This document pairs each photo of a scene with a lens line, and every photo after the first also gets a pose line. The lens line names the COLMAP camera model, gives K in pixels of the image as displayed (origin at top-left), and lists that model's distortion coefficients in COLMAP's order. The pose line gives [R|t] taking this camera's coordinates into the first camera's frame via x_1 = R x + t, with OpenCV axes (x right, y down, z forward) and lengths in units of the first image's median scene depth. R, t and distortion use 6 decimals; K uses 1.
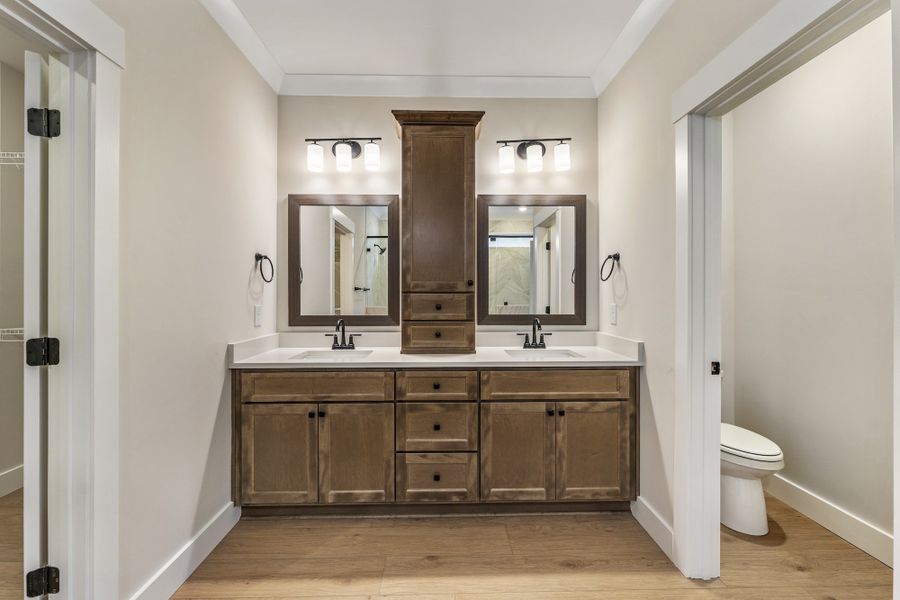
lens RADIAL K [[363.9, 0, 455.0], [0, 363.9, 297.9], [0, 0, 1]] dist [0.001831, 0.000218]
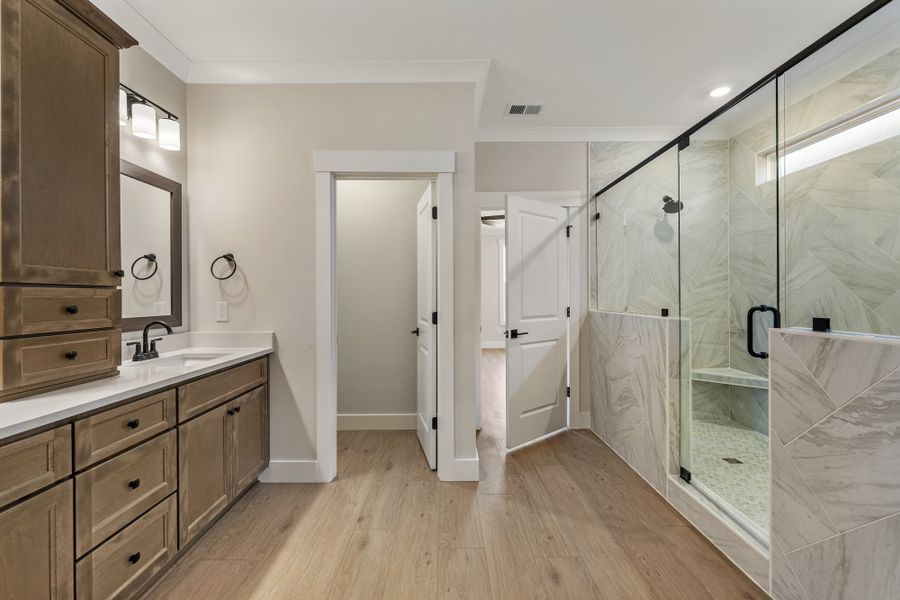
lens RADIAL K [[363.9, 0, 454.3], [0, 363.9, 298.2], [0, 0, 1]] dist [0.001831, 0.000218]
pose [[0.020648, -0.002229, 0.999784, -0.649344], [0.003988, 0.999990, 0.002148, 0.007044], [-0.999779, 0.003943, 0.020656, 0.348082]]
